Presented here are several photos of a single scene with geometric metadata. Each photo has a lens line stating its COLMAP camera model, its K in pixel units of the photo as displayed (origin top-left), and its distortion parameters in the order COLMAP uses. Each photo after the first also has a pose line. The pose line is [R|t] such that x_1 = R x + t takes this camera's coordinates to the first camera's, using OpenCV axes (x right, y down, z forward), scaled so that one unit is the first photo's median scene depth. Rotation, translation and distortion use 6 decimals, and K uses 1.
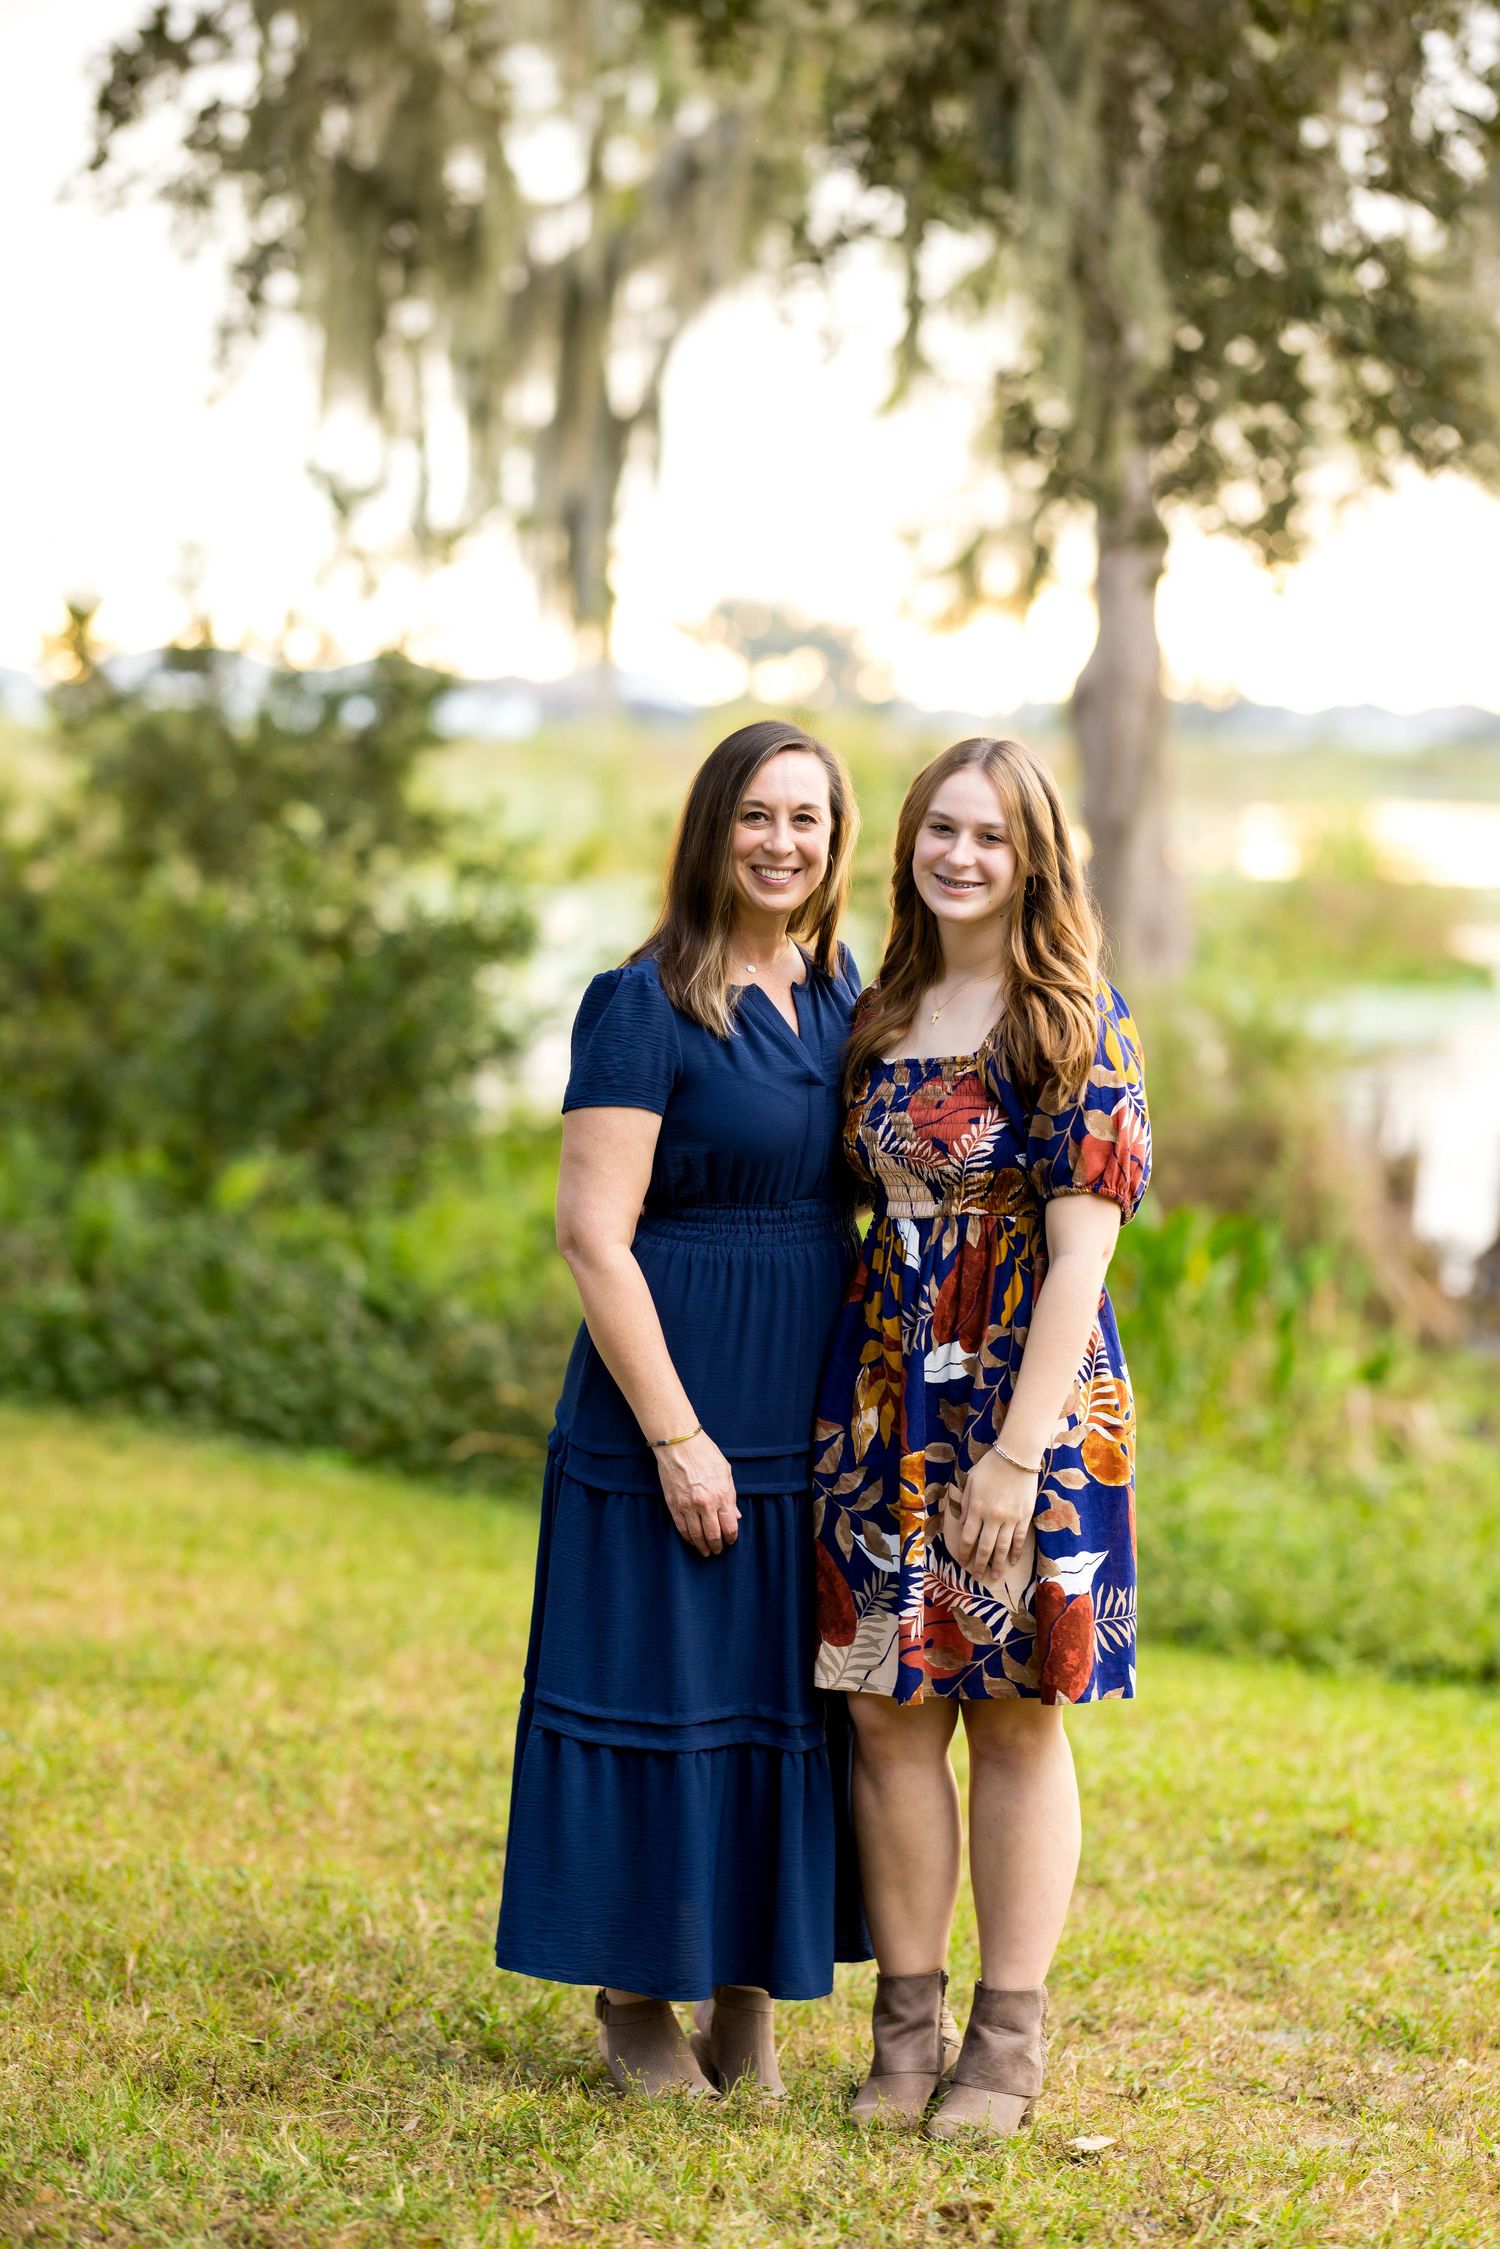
lens RADIAL K [[5525.7, 0, 751.0], [0, 5525.7, 1119.5], [0, 0, 1]] dist [0.000465, 0.000000]
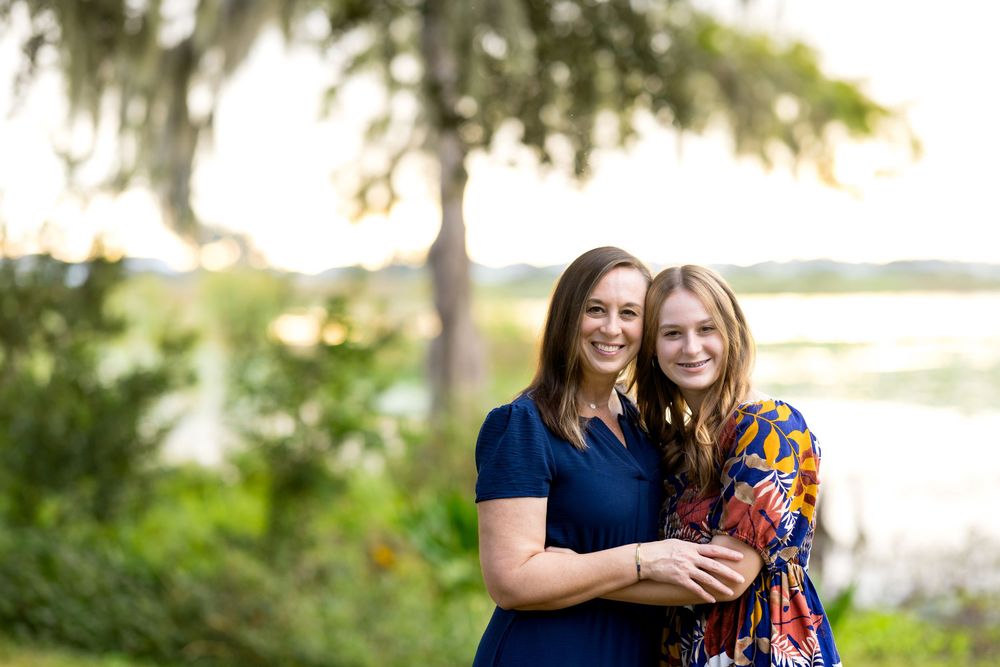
lens RADIAL K [[2457.0, 0, 499.4], [0, 2457.0, 335.5], [0, 0, 1]] dist [0.000465, 0.000000]
pose [[0.992174, -0.020110, 0.123233, -0.045810], [0.025784, 0.998671, -0.044621, -0.007761], [-0.122172, 0.047449, 0.991374, 0.140400]]
